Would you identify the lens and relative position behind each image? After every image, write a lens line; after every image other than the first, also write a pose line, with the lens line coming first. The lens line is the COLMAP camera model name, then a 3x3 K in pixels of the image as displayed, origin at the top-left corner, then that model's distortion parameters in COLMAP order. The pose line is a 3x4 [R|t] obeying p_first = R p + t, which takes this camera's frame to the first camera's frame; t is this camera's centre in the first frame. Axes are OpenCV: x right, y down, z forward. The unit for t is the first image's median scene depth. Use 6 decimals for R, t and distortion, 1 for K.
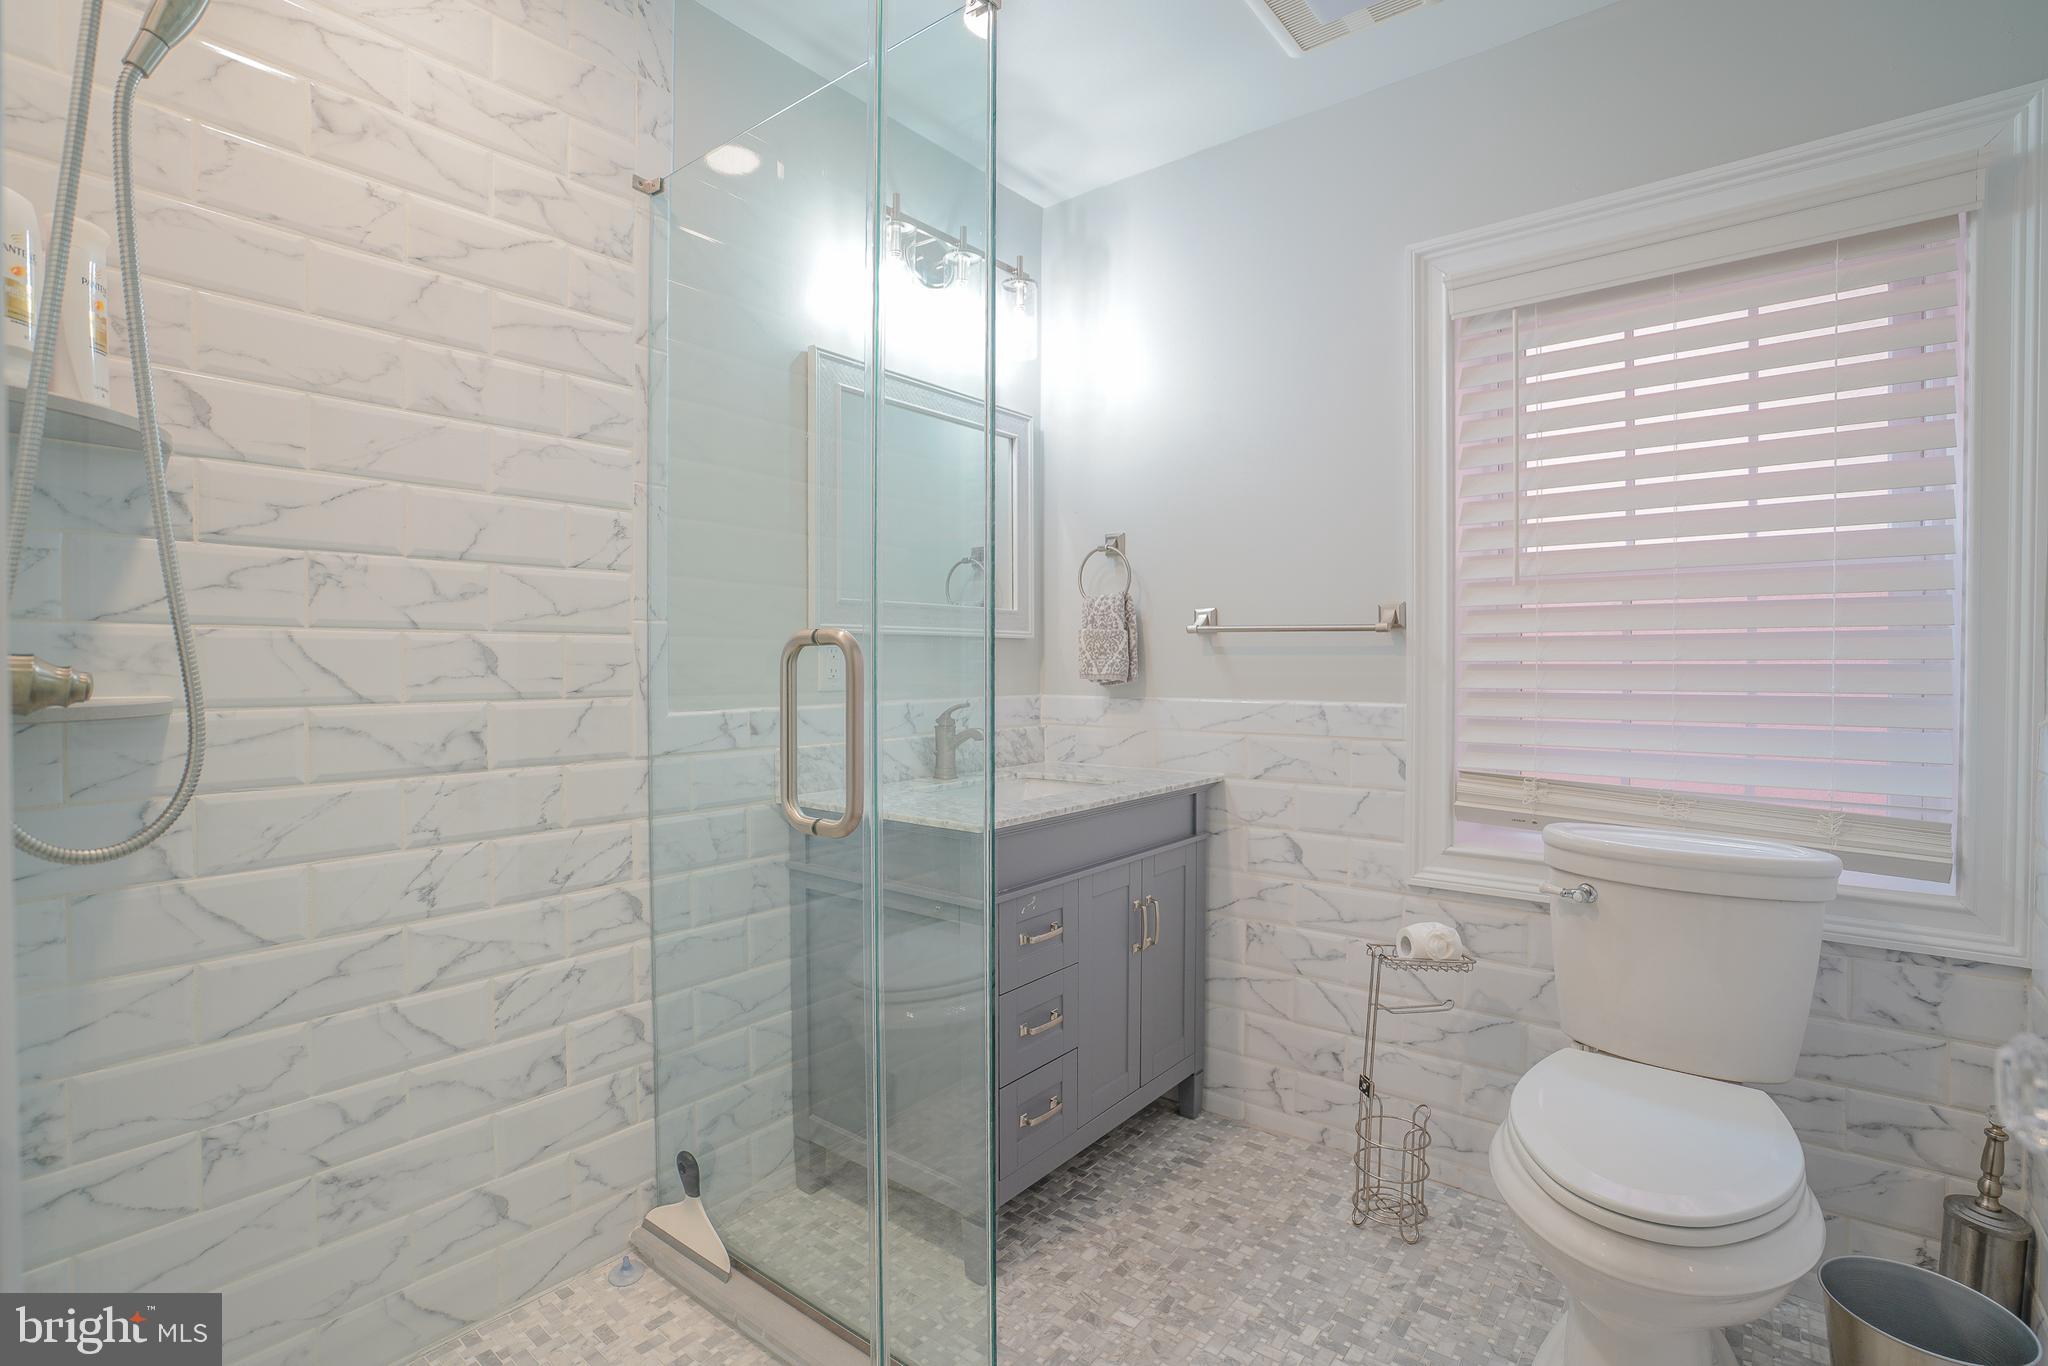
lens RADIAL K [[938.8, 0, 1030.2], [0, 938.8, 625.0], [0, 0, 1]] dist [-0.054771, 0.015251]
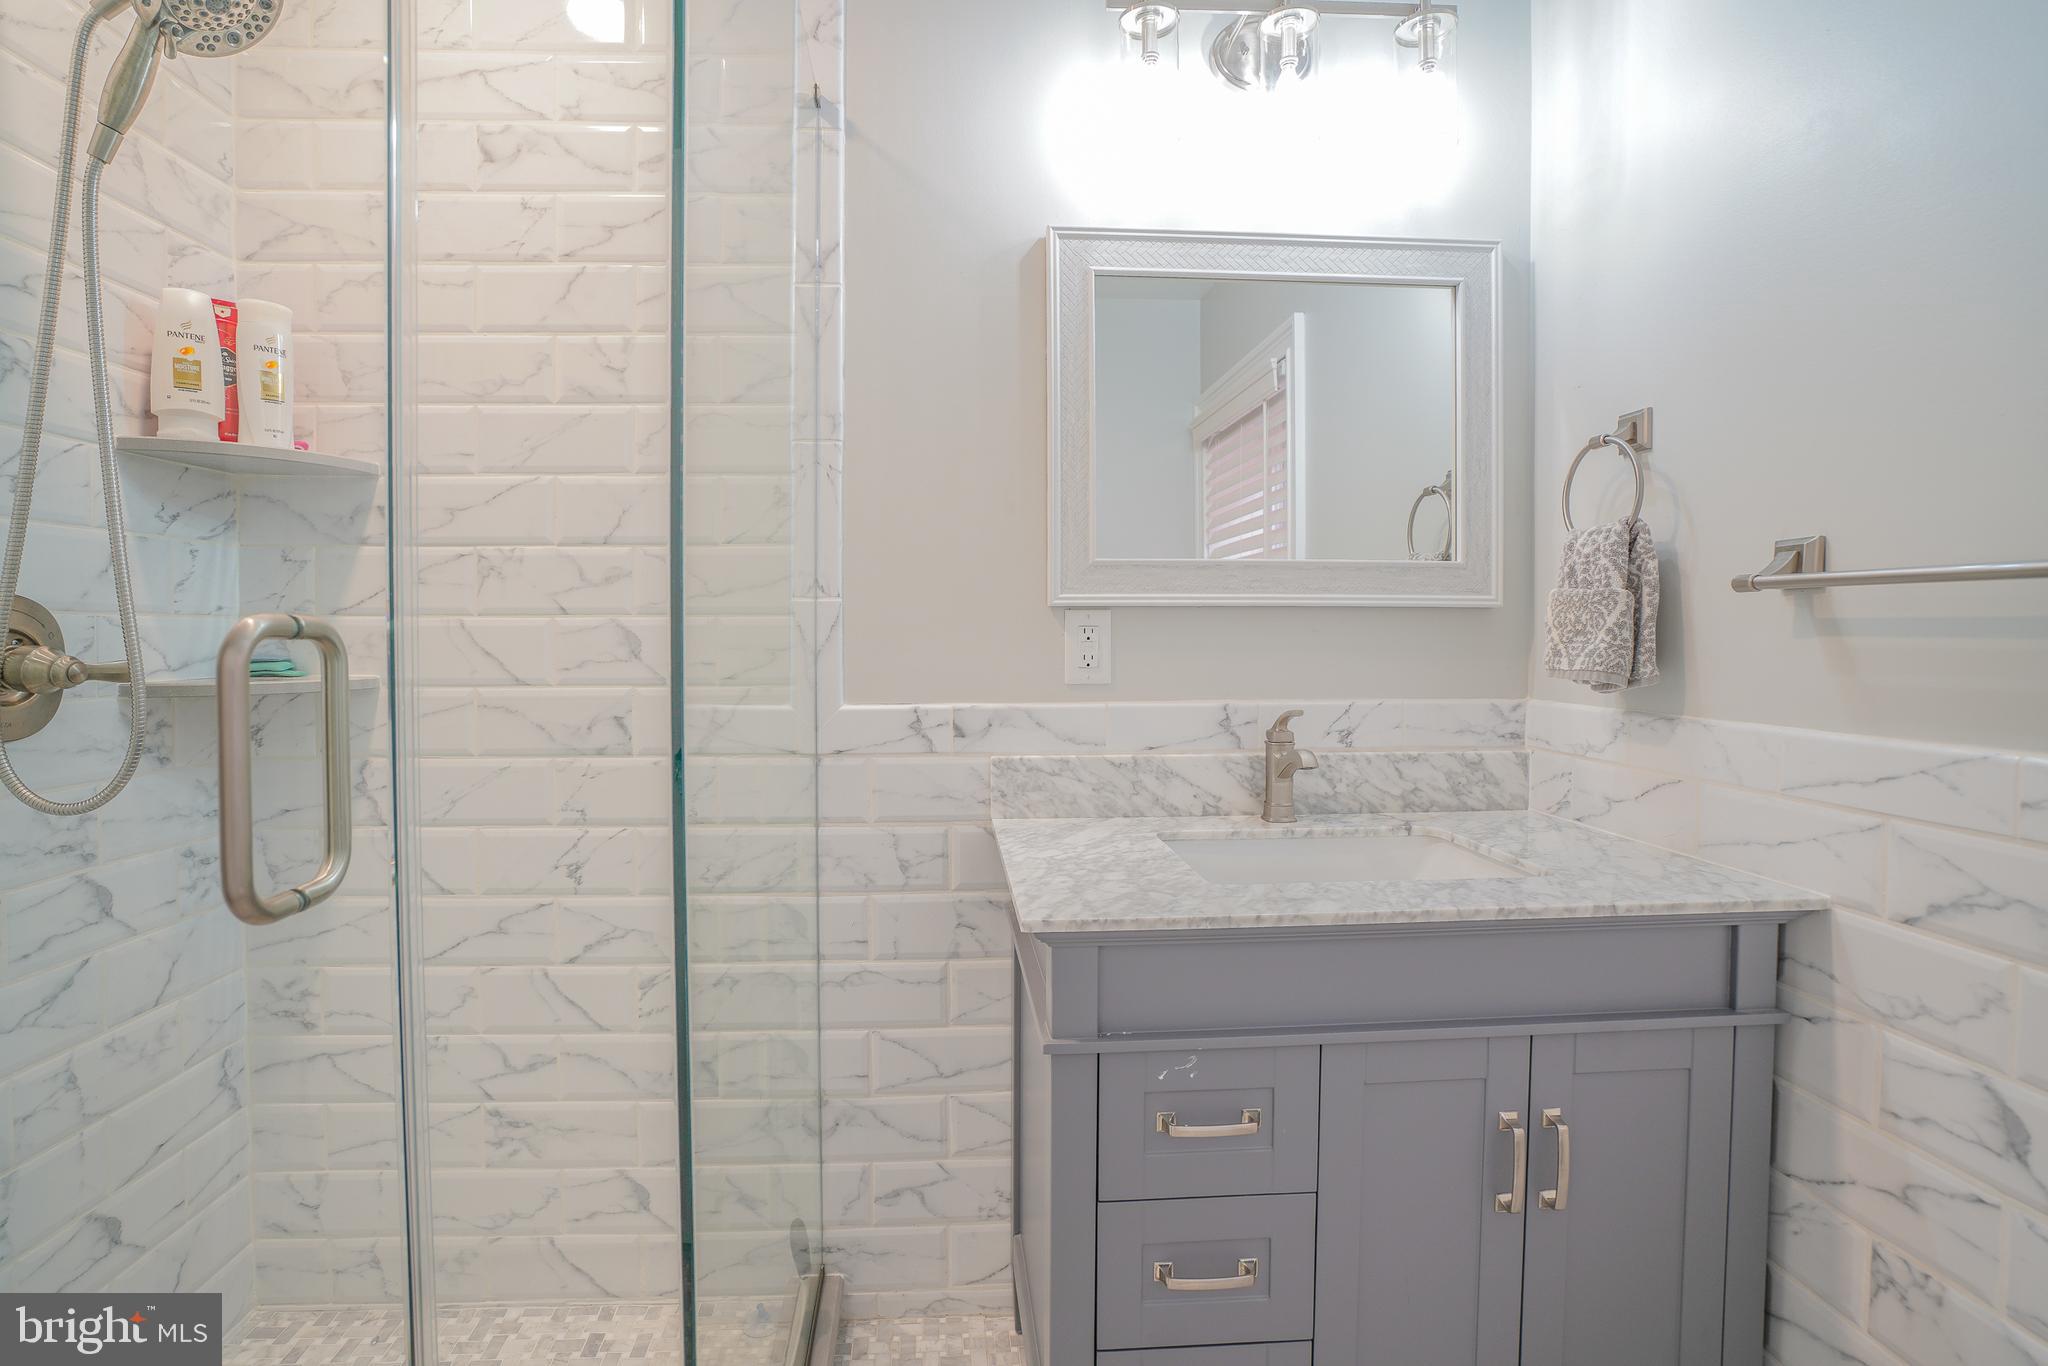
lens RADIAL K [[938.8, 0, 1030.2], [0, 938.8, 625.0], [0, 0, 1]] dist [-0.054771, 0.015251]
pose [[0.668468, -0.003645, -0.743732, 0.365543], [0.029213, 0.999345, 0.021360, 0.007170], [0.743167, -0.036005, 0.668136, 0.552887]]
